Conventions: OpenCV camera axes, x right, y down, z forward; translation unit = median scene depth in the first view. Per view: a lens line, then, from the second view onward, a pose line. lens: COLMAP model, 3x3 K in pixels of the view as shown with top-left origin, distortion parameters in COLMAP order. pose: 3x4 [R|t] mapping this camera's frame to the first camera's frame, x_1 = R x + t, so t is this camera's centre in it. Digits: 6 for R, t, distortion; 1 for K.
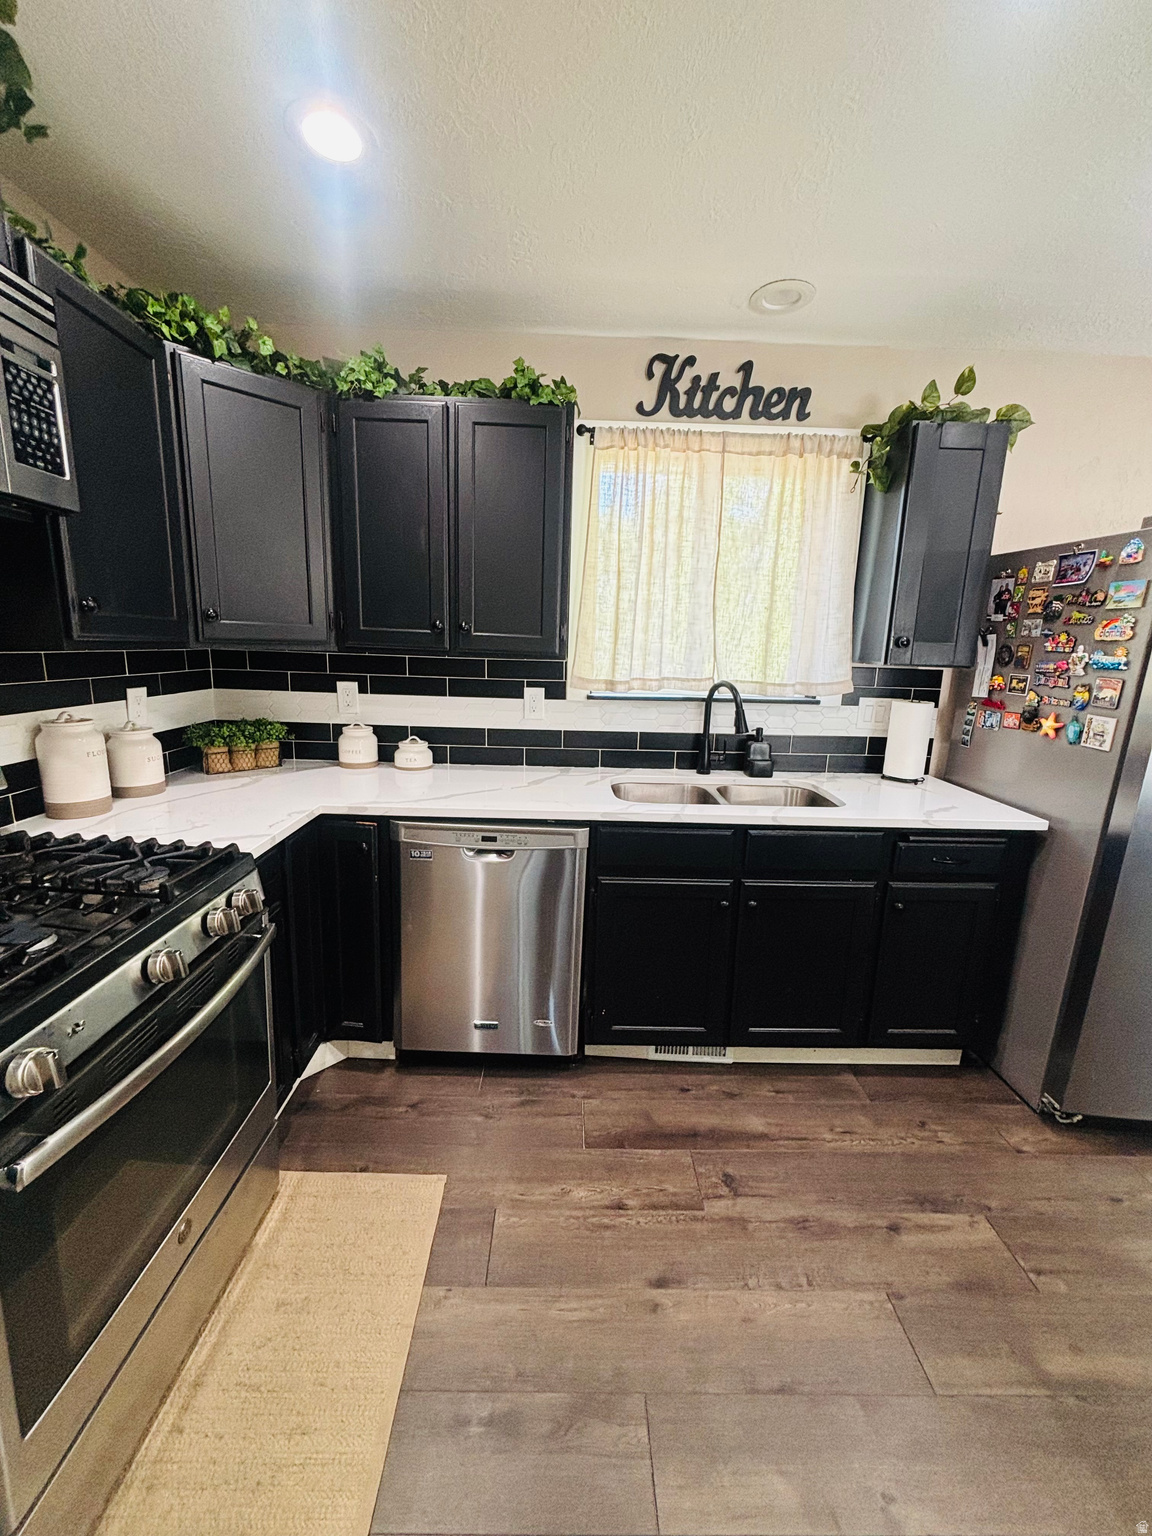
lens RADIAL K [[615.4, 0, 580.3], [0, 615.4, 769.6], [0, 0, 1]] dist [0.001714, -0.001065]
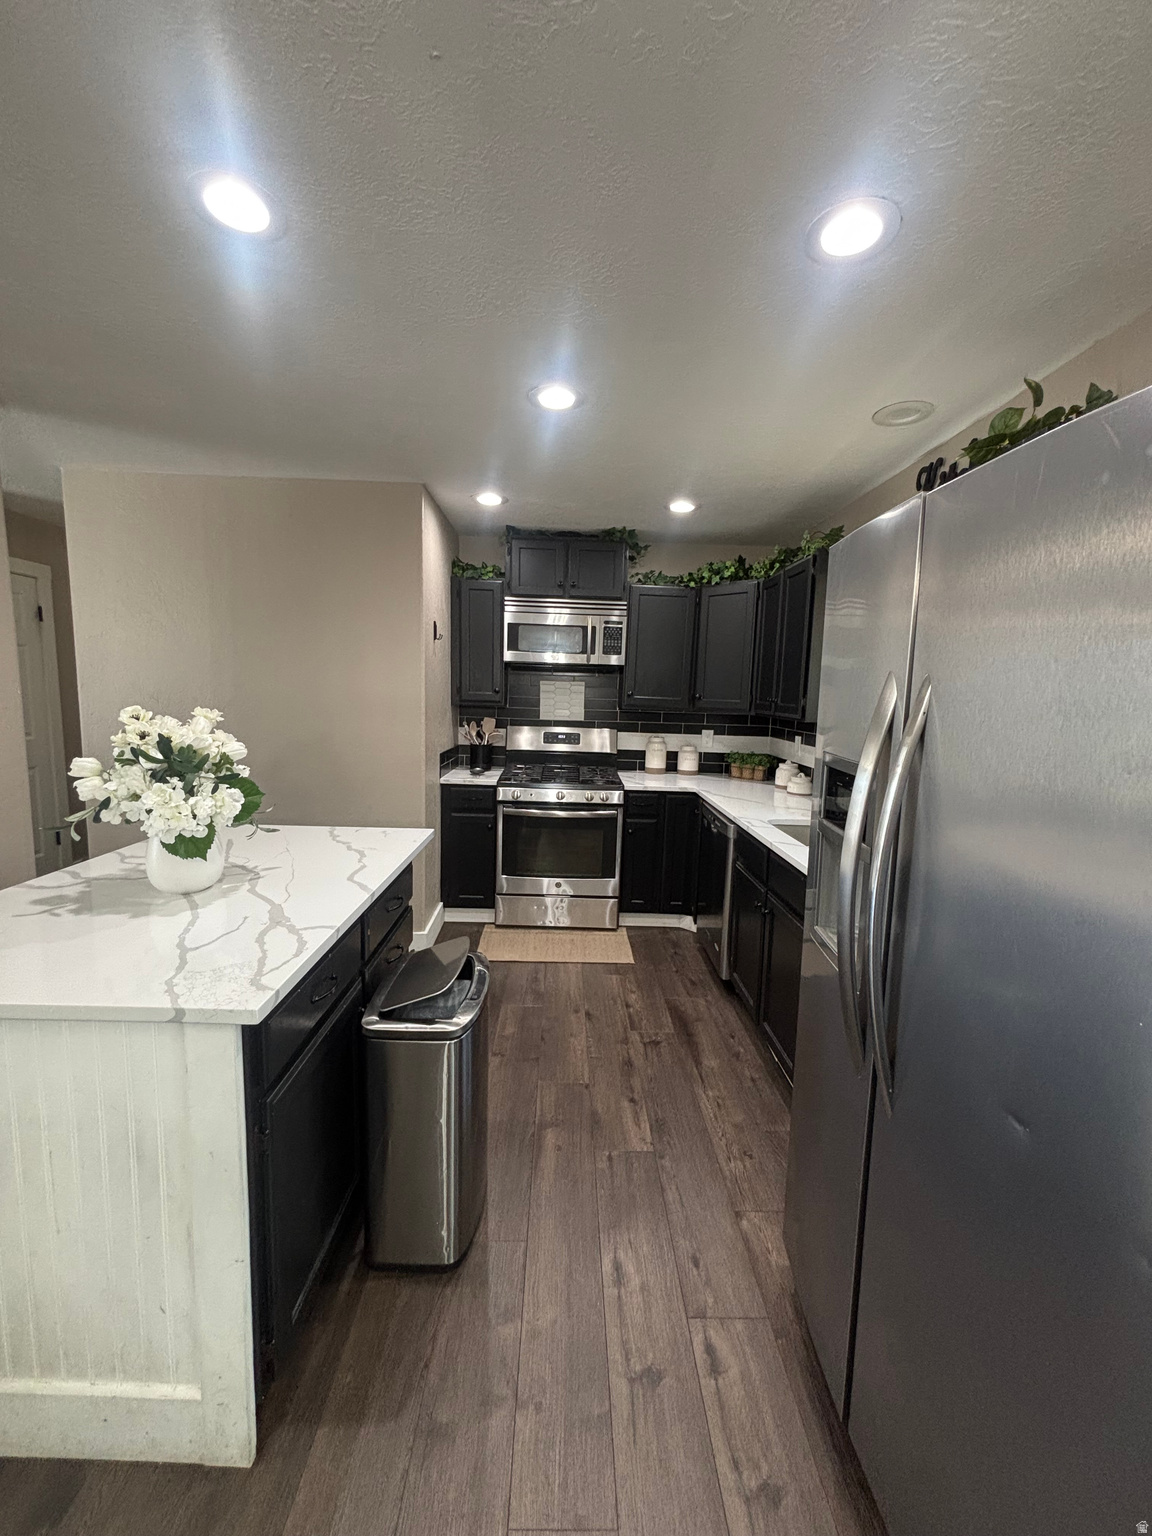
lens RADIAL K [[615.4, 0, 576.6], [0, 615.4, 767.7], [0, 0, 1]] dist [0.001714, -0.001065]
pose [[0.012065, 0.093116, -0.995582, 1.299390], [-0.228338, 0.969604, 0.087919, -0.078485], [0.973507, 0.226268, 0.032960, 0.445146]]
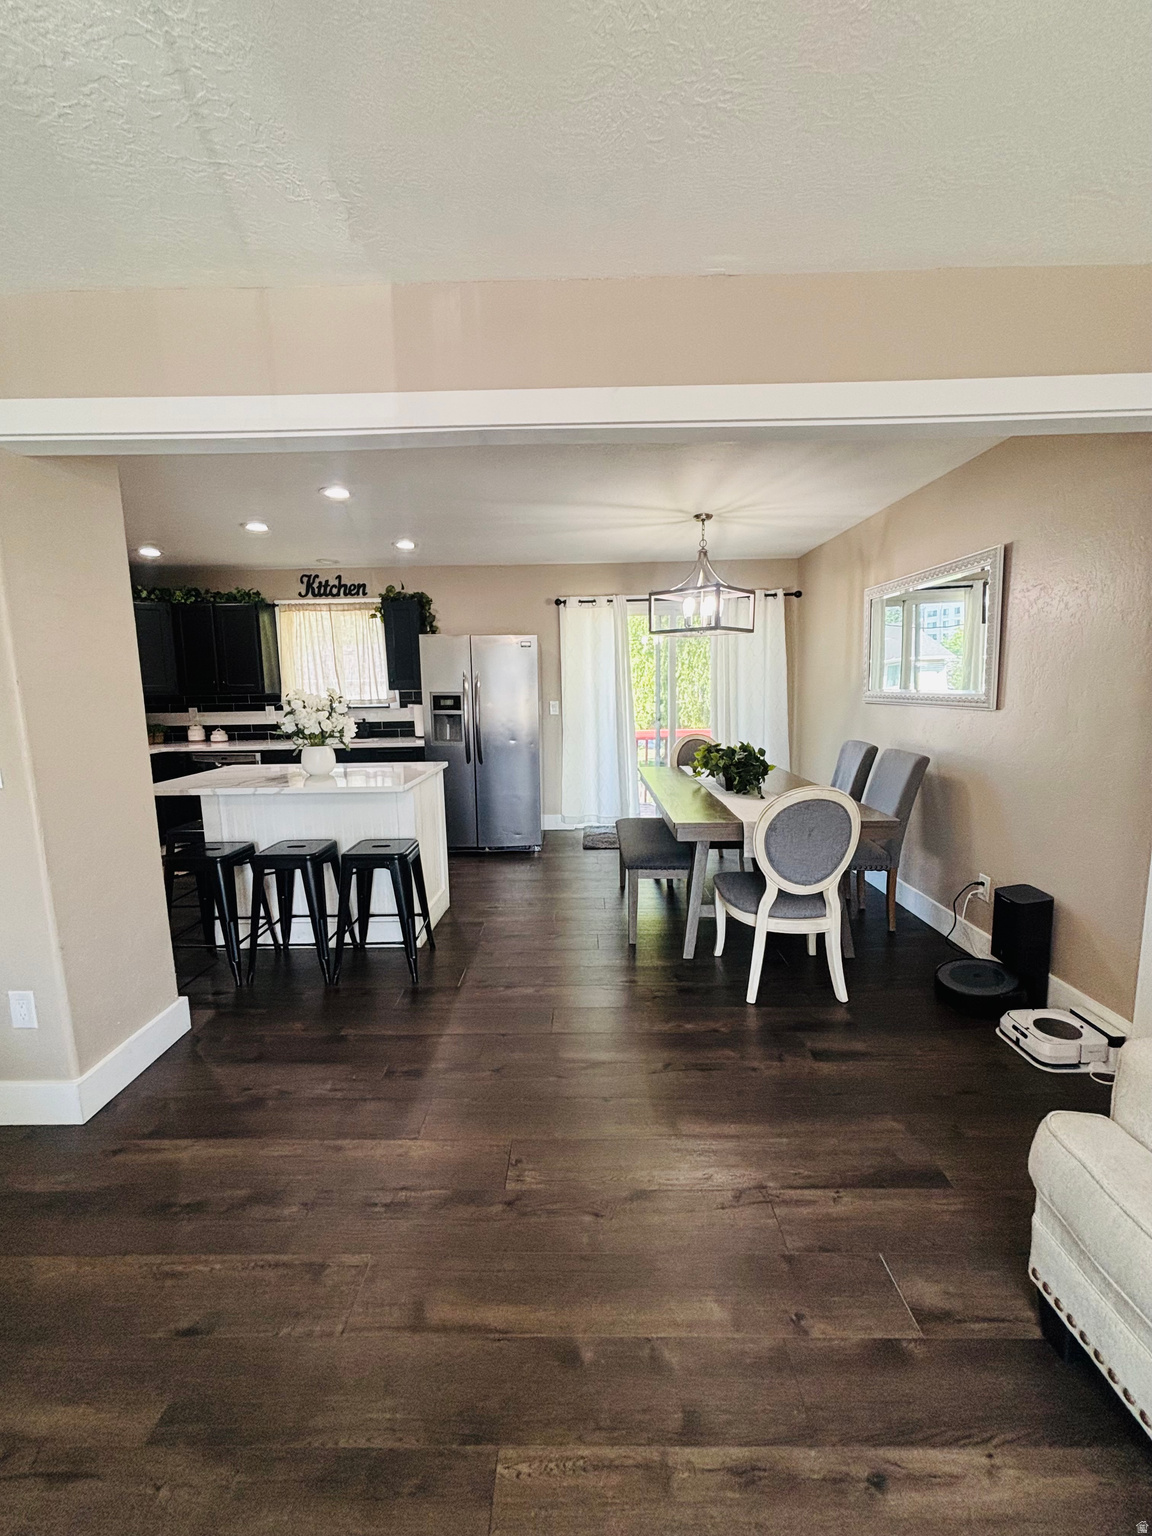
lens RADIAL K [[615.4, 0, 579.6], [0, 615.4, 768.3], [0, 0, 1]] dist [0.001714, -0.001065]
pose [[0.998837, -0.044997, -0.017330, 1.258661], [0.043783, 0.996925, -0.064985, 0.341567], [0.020201, 0.064151, 0.997736, -1.457982]]
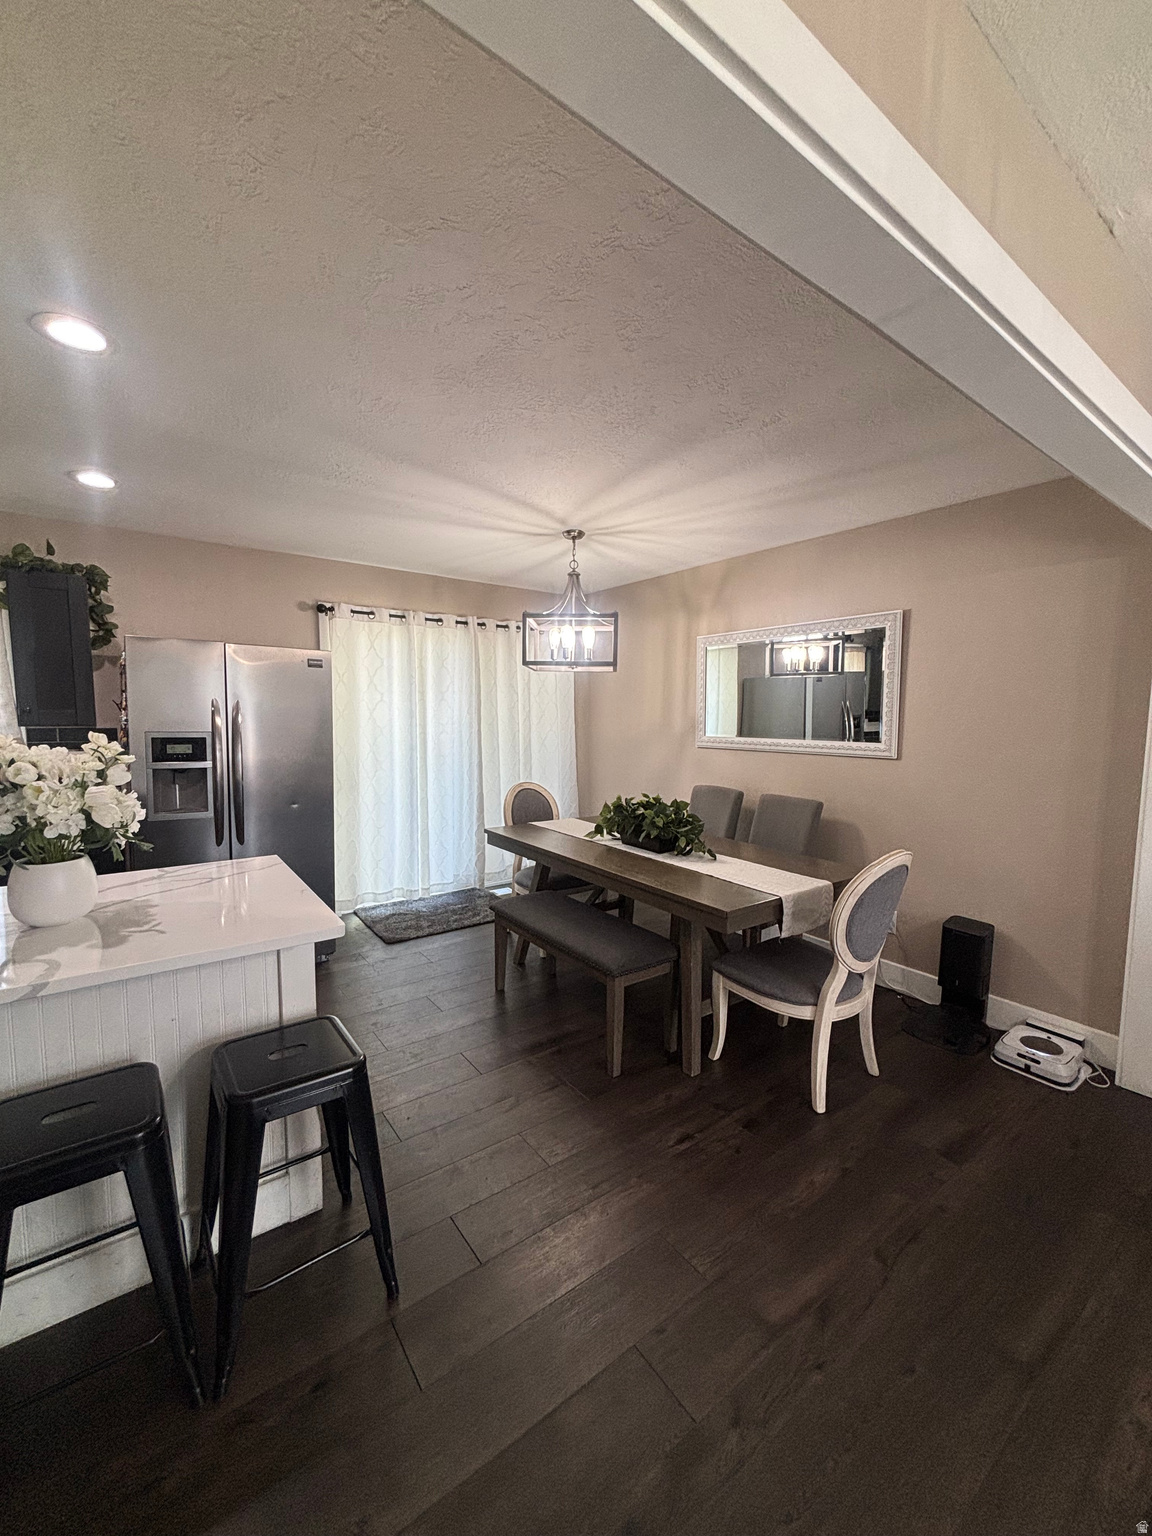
lens RADIAL K [[615.4, 0, 577.7], [0, 615.4, 767.2], [0, 0, 1]] dist [0.001714, -0.001065]
pose [[0.806439, -0.073639, 0.586713, 0.671166], [0.132565, 0.989475, -0.058020, 0.176486], [-0.576266, 0.124567, 0.807713, -0.876760]]
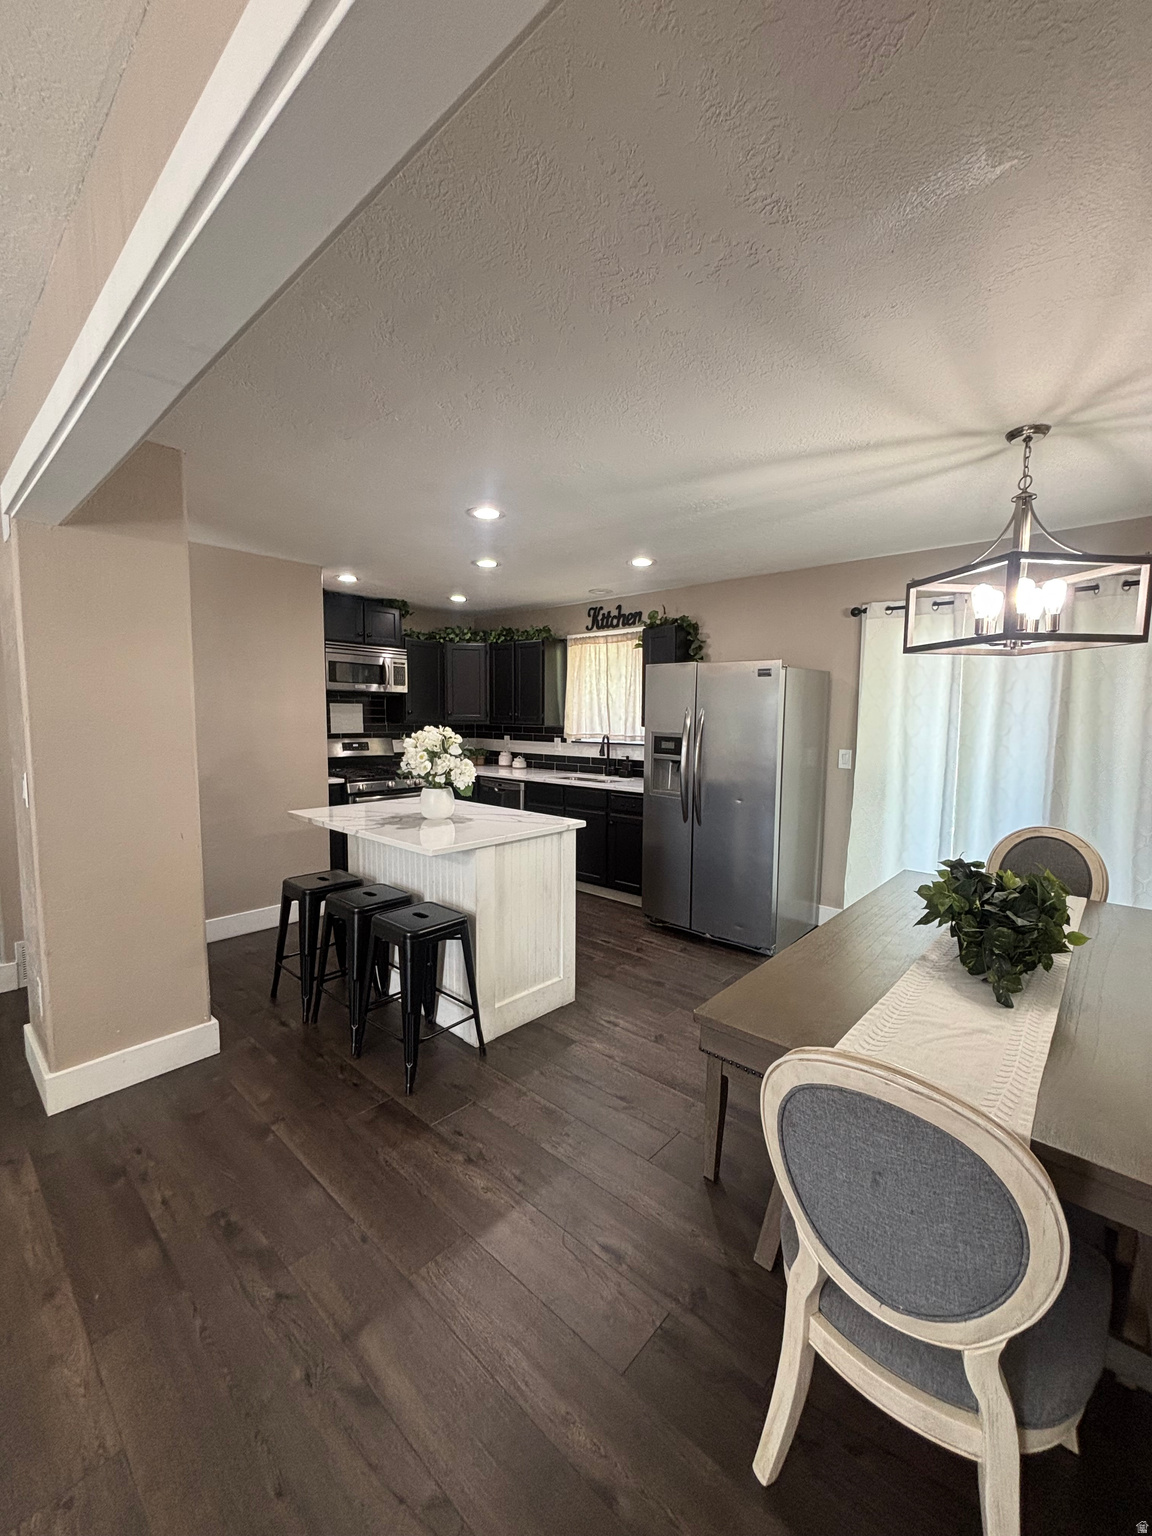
lens RADIAL K [[615.4, 0, 574.8], [0, 615.4, 767.1], [0, 0, 1]] dist [0.001714, -0.001065]
pose [[0.739465, 0.034977, -0.672286, 1.769979], [-0.122711, 0.988922, -0.083522, 0.192370], [0.661917, 0.144259, 0.735565, -0.800132]]
